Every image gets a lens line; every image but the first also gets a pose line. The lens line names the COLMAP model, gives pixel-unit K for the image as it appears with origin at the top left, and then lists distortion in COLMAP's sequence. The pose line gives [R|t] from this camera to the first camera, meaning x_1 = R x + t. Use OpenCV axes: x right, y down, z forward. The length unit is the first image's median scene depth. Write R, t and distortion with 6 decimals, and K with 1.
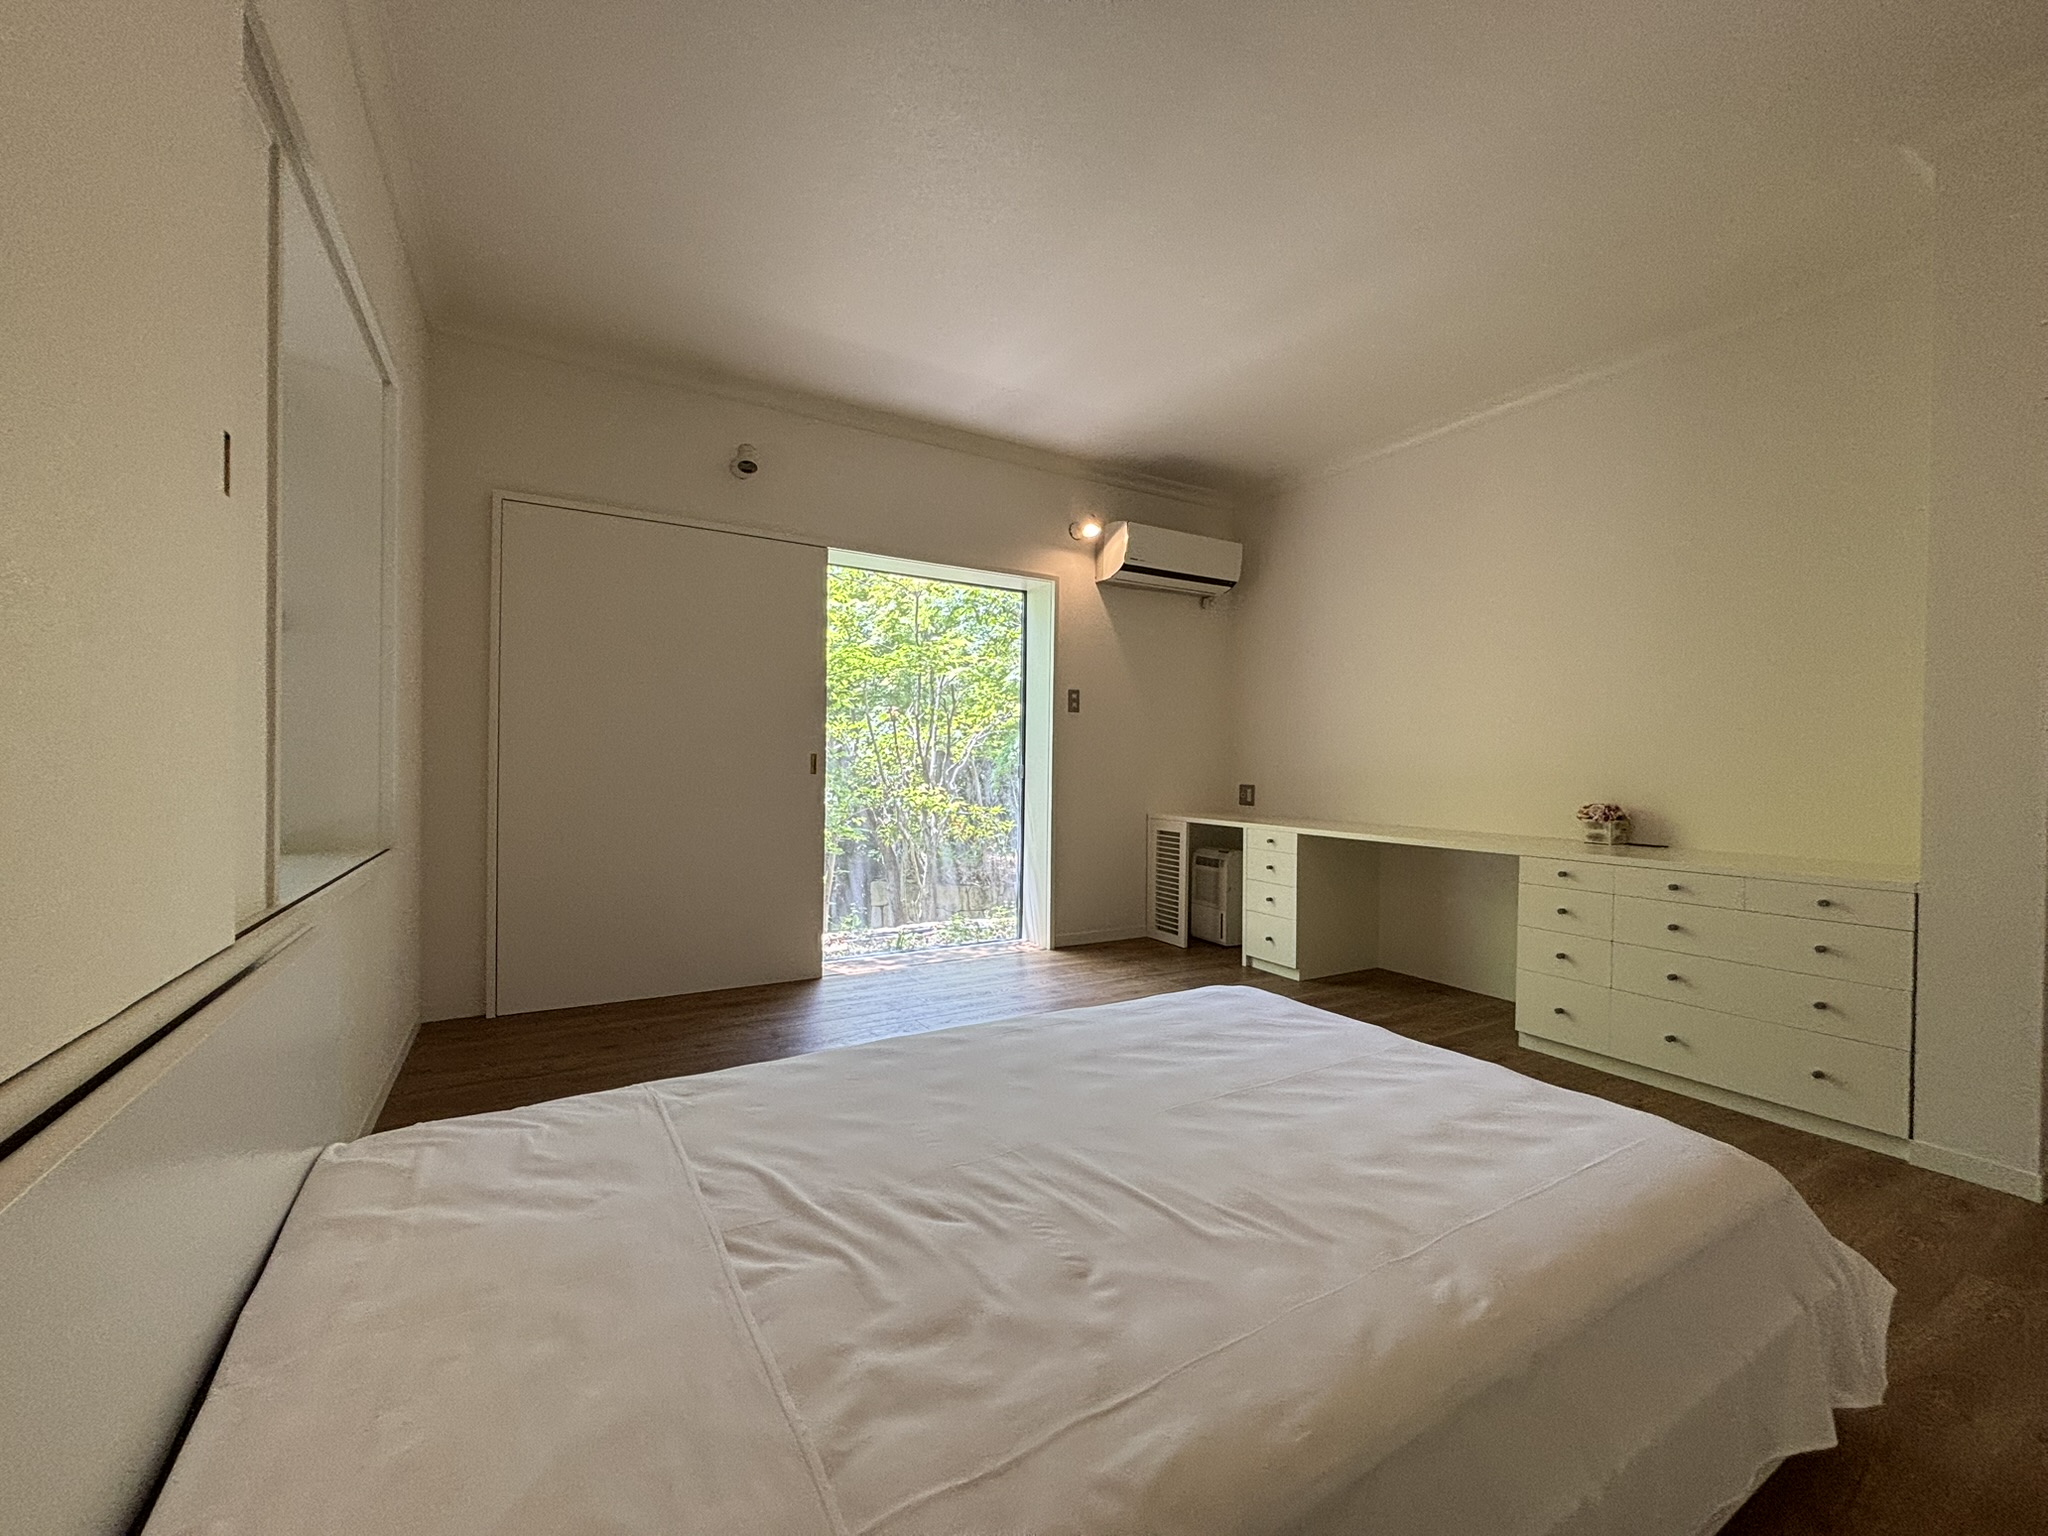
lens RADIAL K [[832.7, 0, 1024.5], [0, 832.7, 767.8], [0, 0, 1]] dist [0.002947, -0.000041]
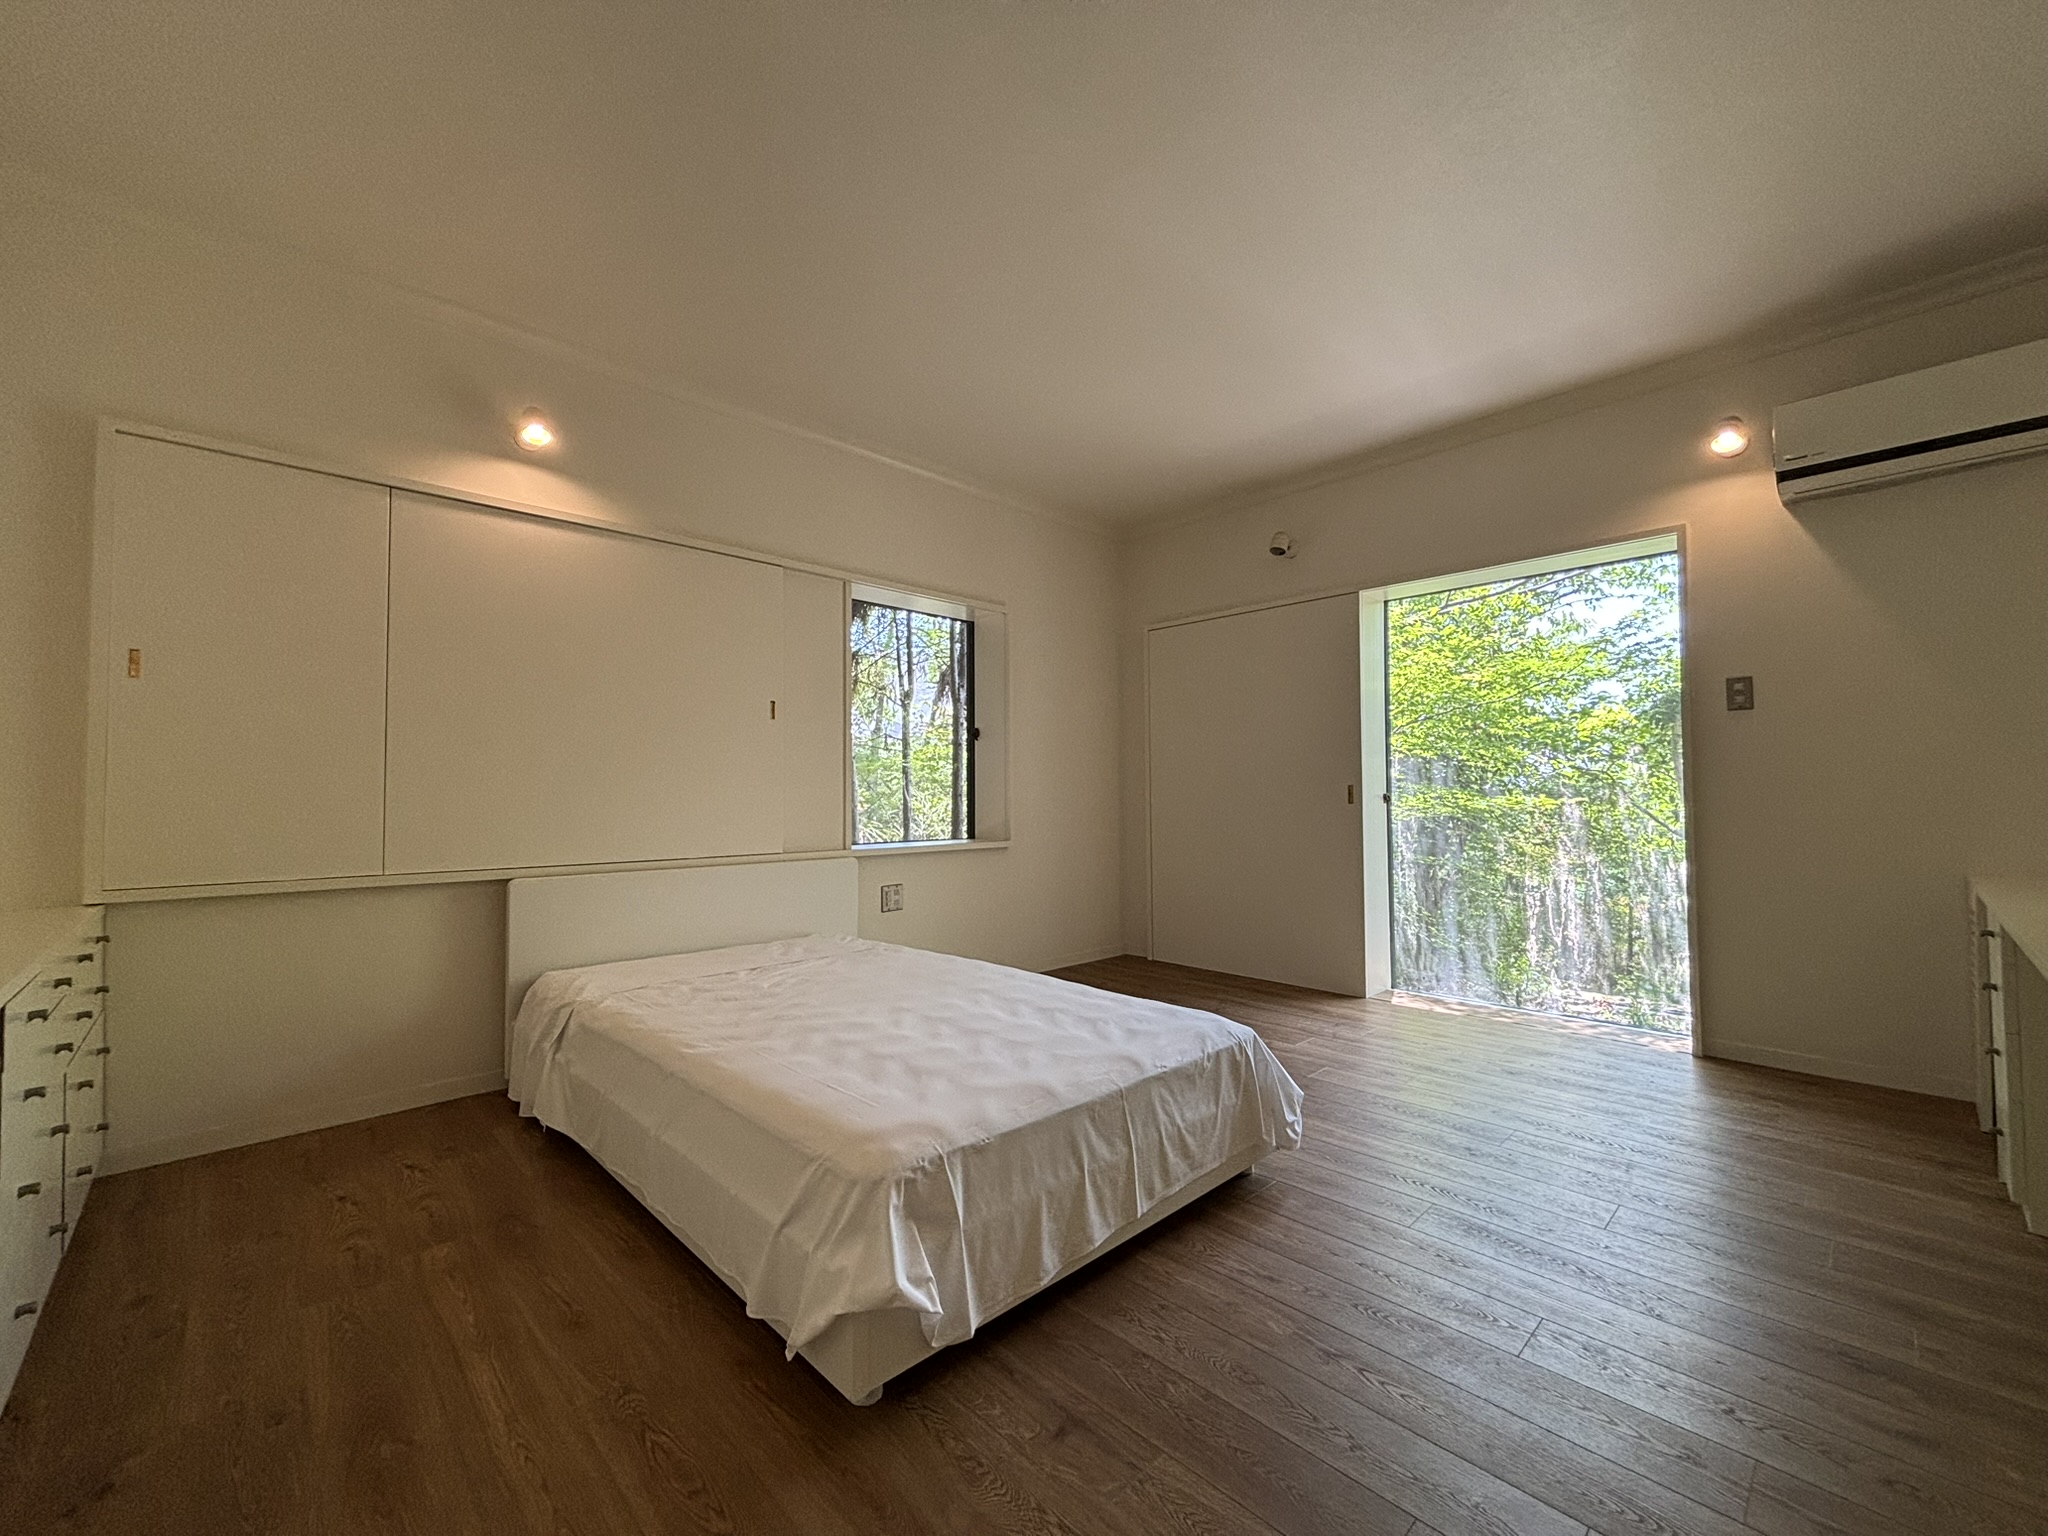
lens RADIAL K [[832.7, 0, 1019.2], [0, 832.7, 772.0], [0, 0, 1]] dist [0.002947, -0.000041]
pose [[0.210401, -0.045023, -0.976578, 0.704689], [-0.001145, 0.998927, -0.046300, 0.016987], [0.977614, 0.010860, 0.210124, 0.352281]]
